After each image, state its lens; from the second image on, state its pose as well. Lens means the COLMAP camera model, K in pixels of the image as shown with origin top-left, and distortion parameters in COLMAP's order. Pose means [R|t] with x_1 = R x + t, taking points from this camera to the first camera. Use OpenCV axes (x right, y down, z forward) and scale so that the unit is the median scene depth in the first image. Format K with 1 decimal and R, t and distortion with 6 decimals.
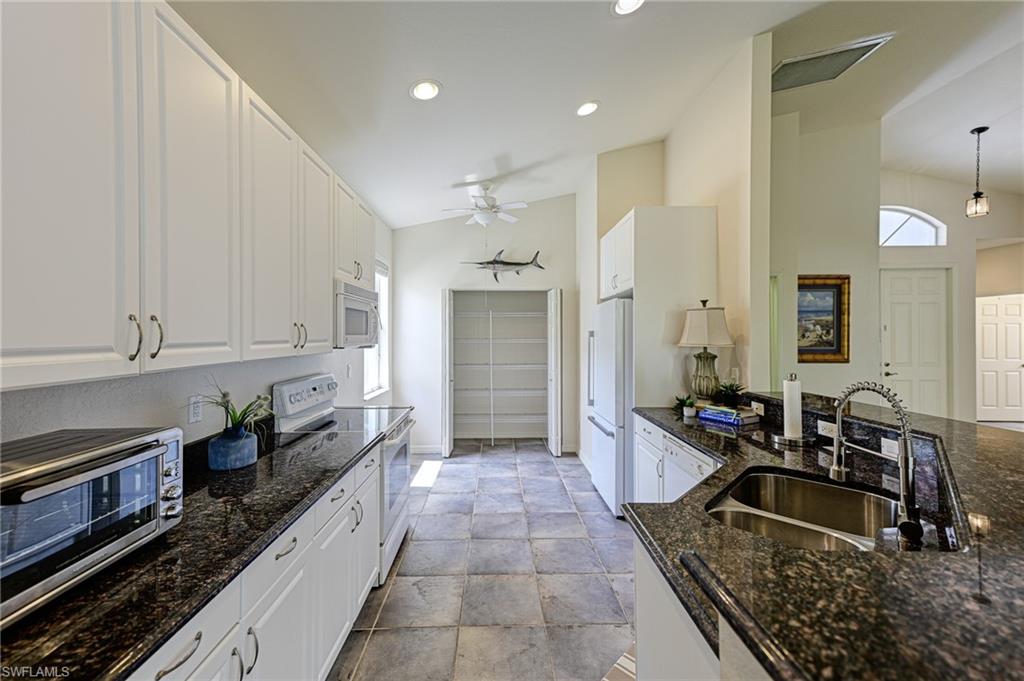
lens RADIAL K [[409.5, 0, 499.7], [0, 409.5, 337.1], [0, 0, 1]] dist [0.024601, -0.000368]
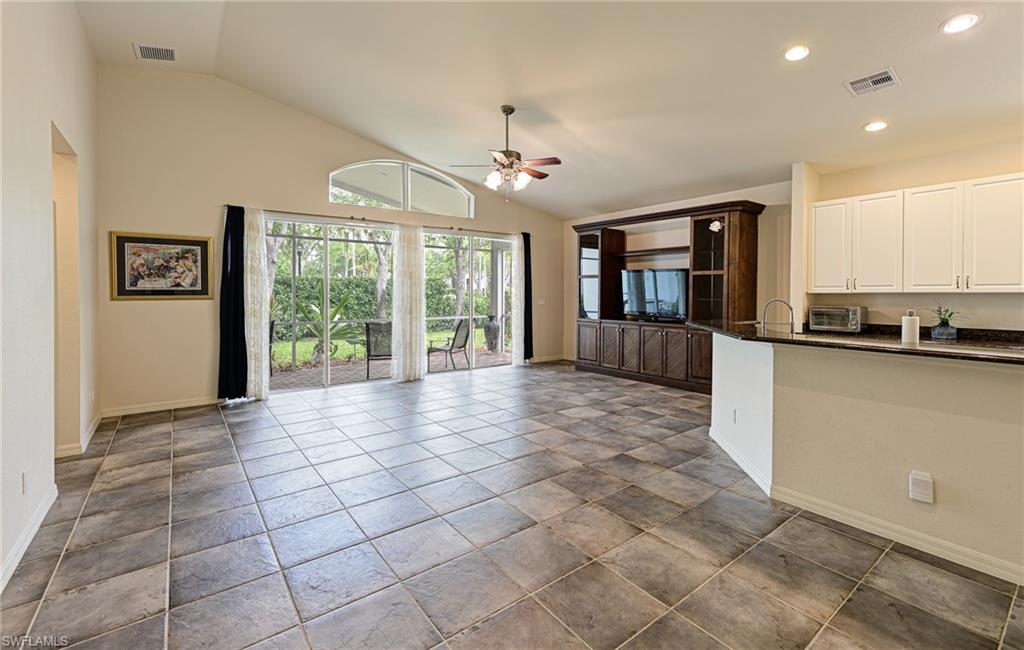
lens RADIAL K [[430.6, 0, 521.2], [0, 430.6, 293.9], [0, 0, 1]] dist [0.009167, 0.000151]
pose [[-0.802200, 0.004839, -0.597035, 1.016370], [0.000698, 0.999974, 0.007167, 0.015923], [0.597054, 0.005333, -0.802183, 0.586241]]
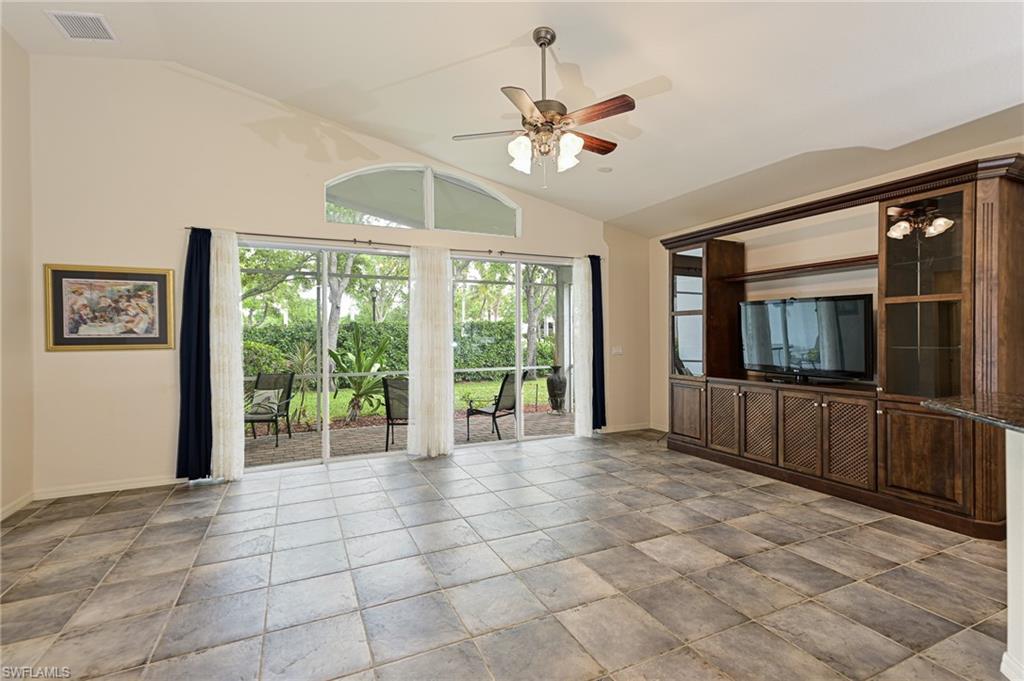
lens RADIAL K [[448.7, 0, 503.7], [0, 448.7, 335.9], [0, 0, 1]] dist [0.014627, 0.000069]
pose [[-0.915954, 0.008725, -0.401188, 0.738499], [0.009154, 0.999958, 0.000847, 0.016166], [0.401179, -0.002897, -0.915995, 0.305957]]
